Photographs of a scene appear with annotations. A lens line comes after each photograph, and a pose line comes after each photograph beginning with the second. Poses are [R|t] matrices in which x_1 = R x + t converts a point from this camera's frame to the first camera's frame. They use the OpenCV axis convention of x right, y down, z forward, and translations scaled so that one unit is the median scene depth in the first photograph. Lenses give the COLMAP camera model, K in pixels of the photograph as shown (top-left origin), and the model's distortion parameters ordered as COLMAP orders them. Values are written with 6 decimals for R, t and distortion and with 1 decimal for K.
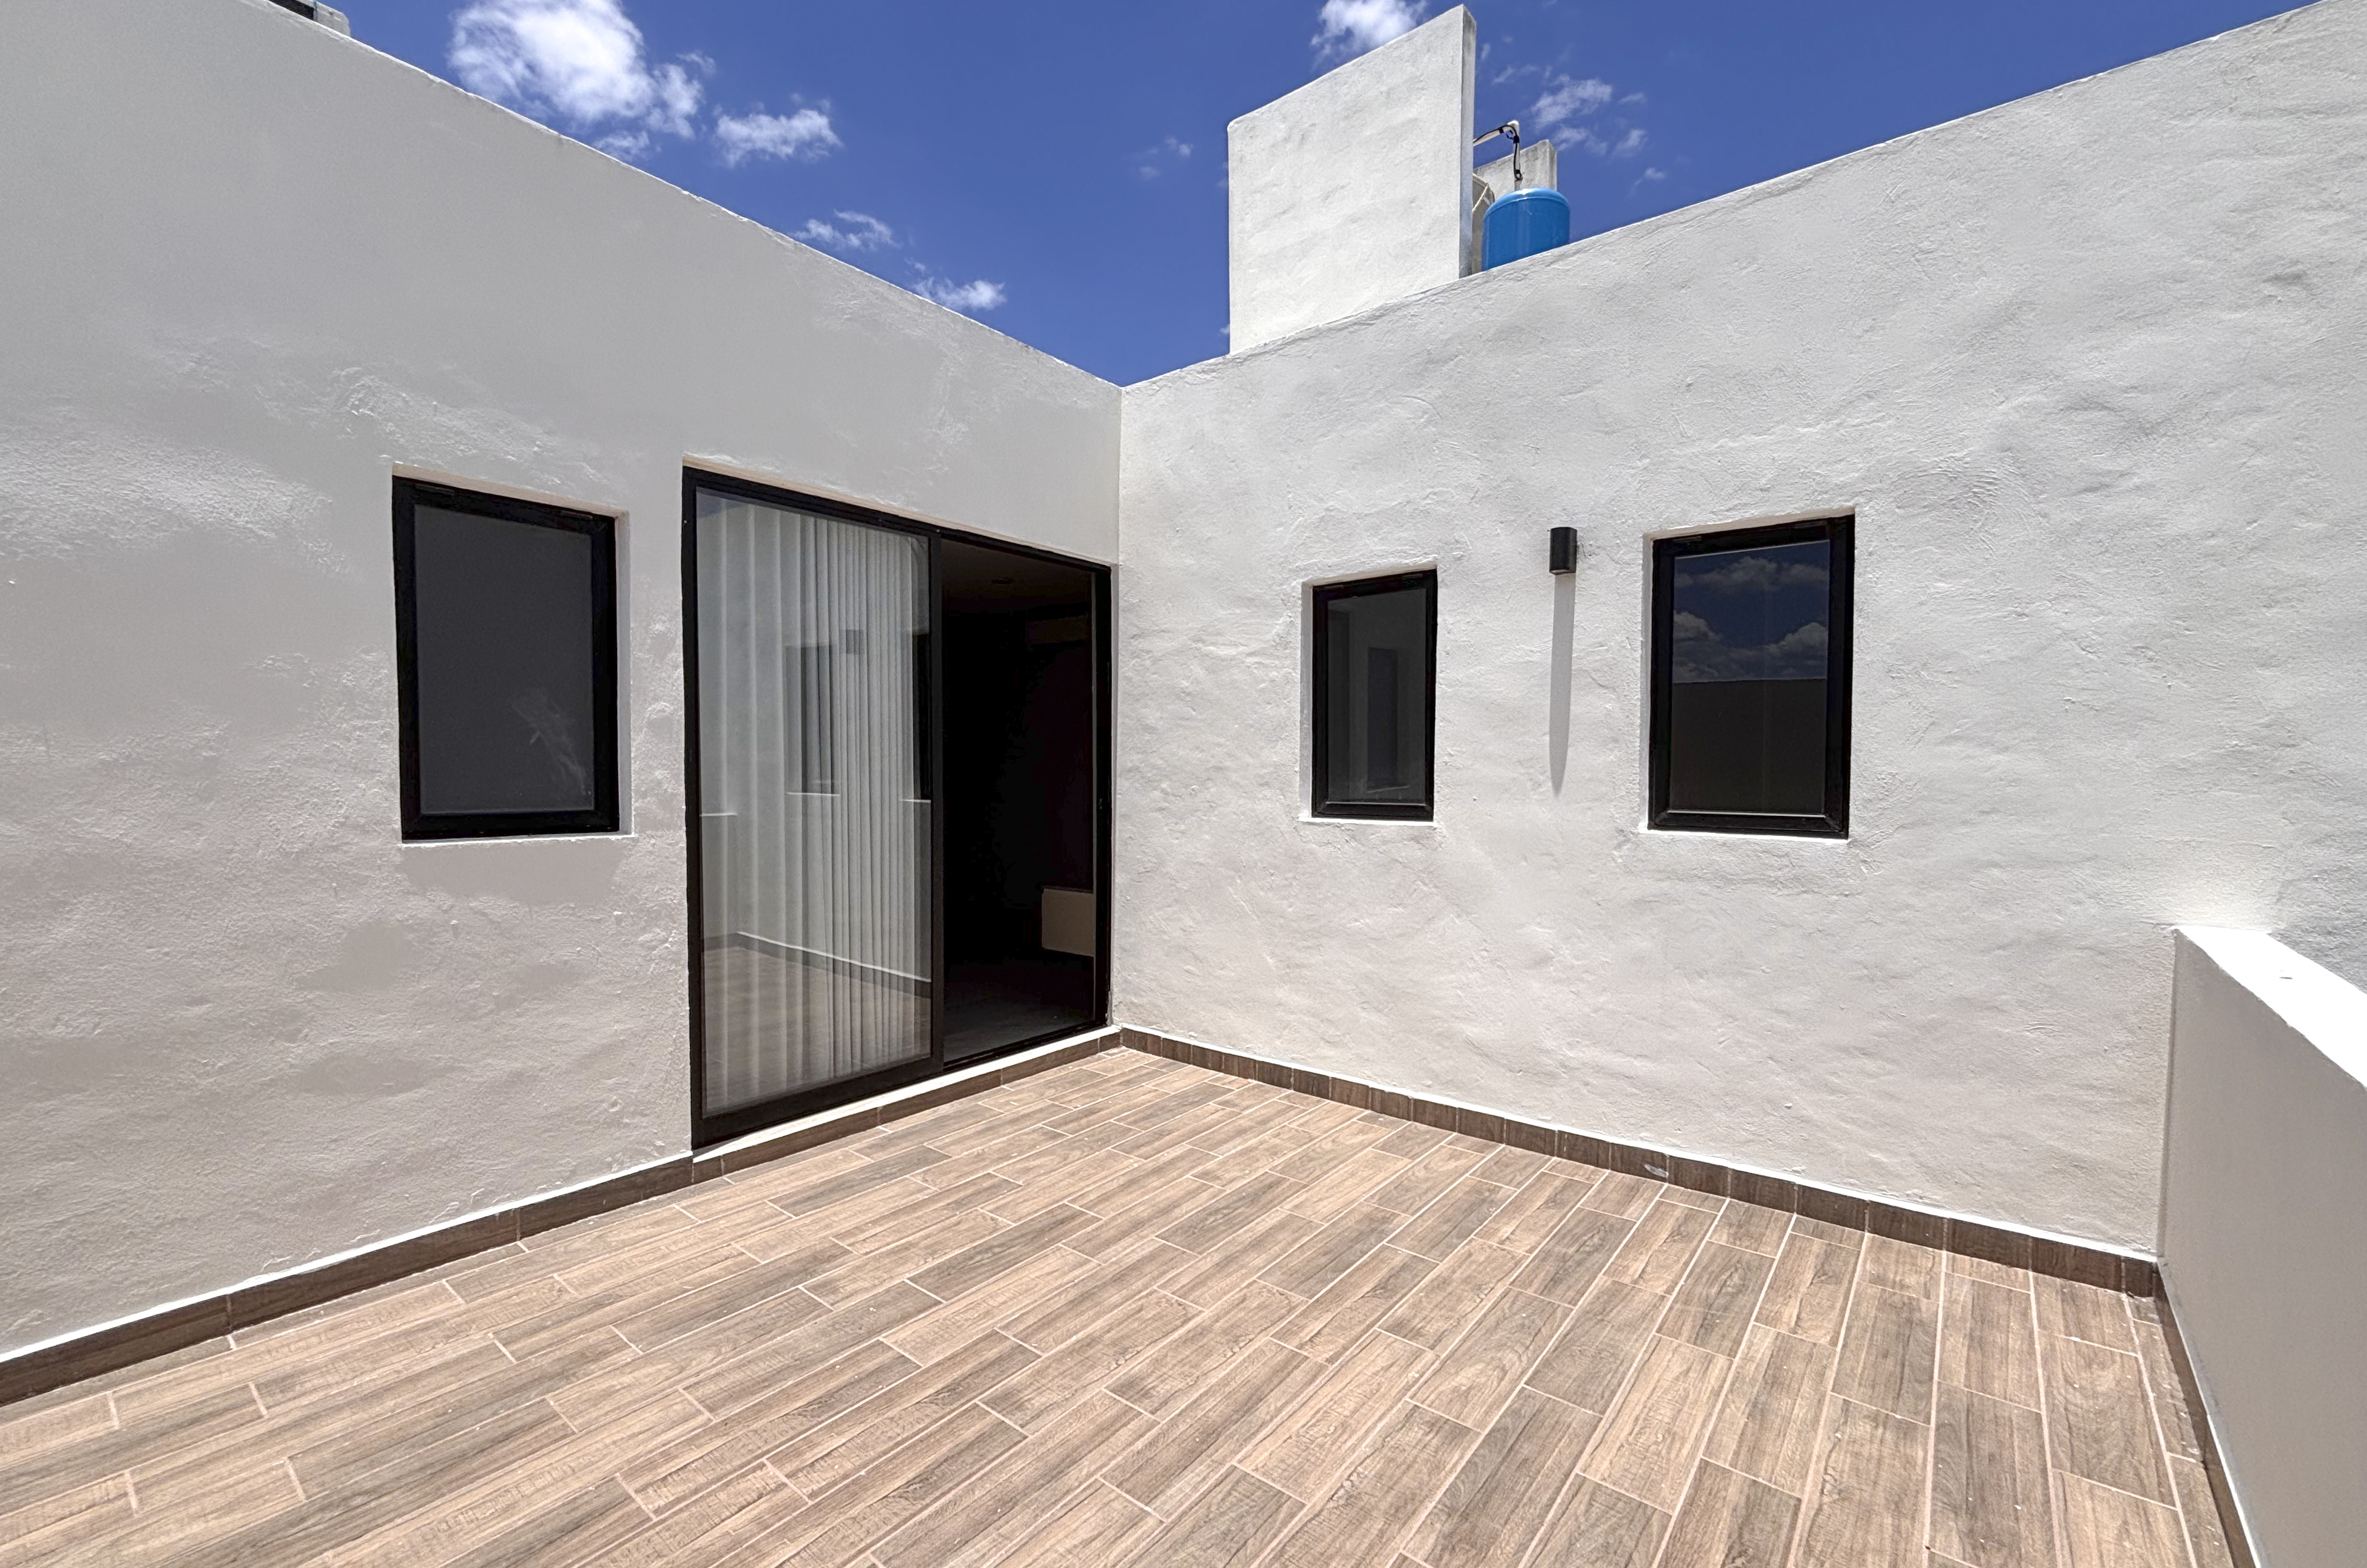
lens RADIAL K [[964.3, 0, 1179.4], [0, 964.3, 786.4], [0, 0, 1]] dist [-0.002126, -0.000012]
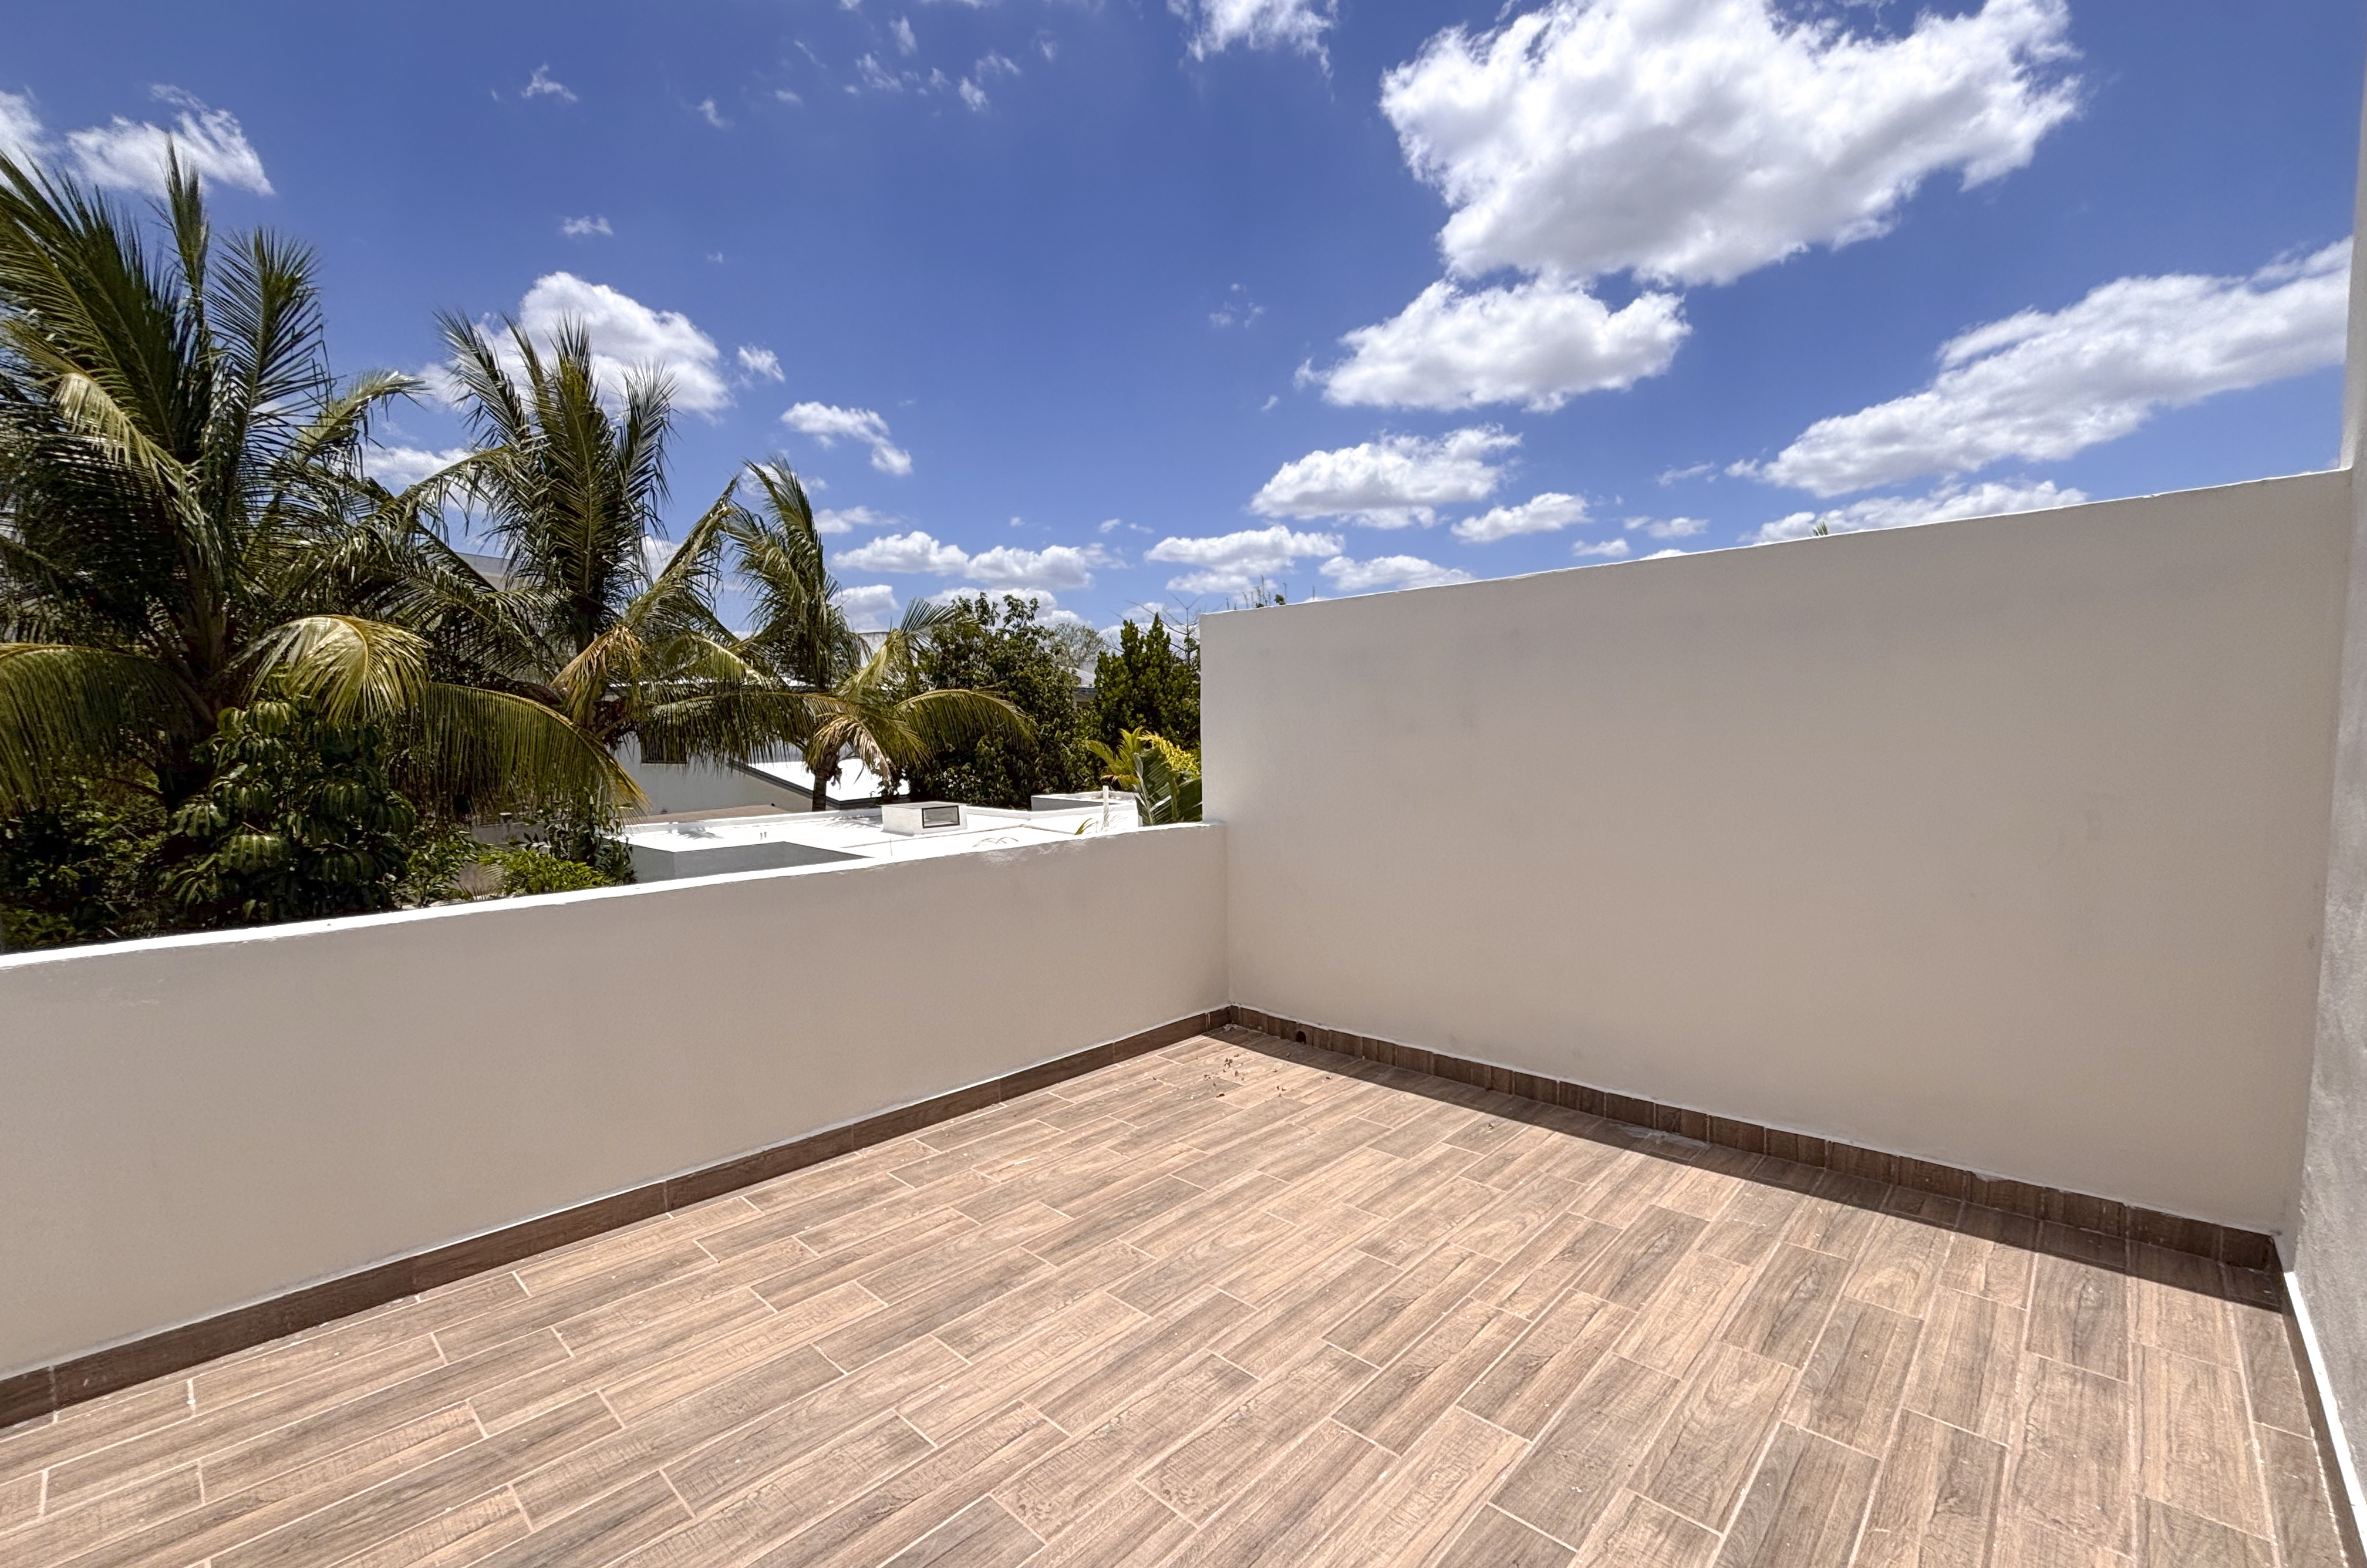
lens RADIAL K [[964.3, 0, 1192.4], [0, 964.3, 776.1], [0, 0, 1]] dist [-0.002126, -0.000012]
pose [[-0.995593, 0.002864, 0.093738, -0.105111], [0.009724, 0.997298, 0.072815, -0.078054], [-0.093276, 0.073406, -0.992931, 1.981265]]
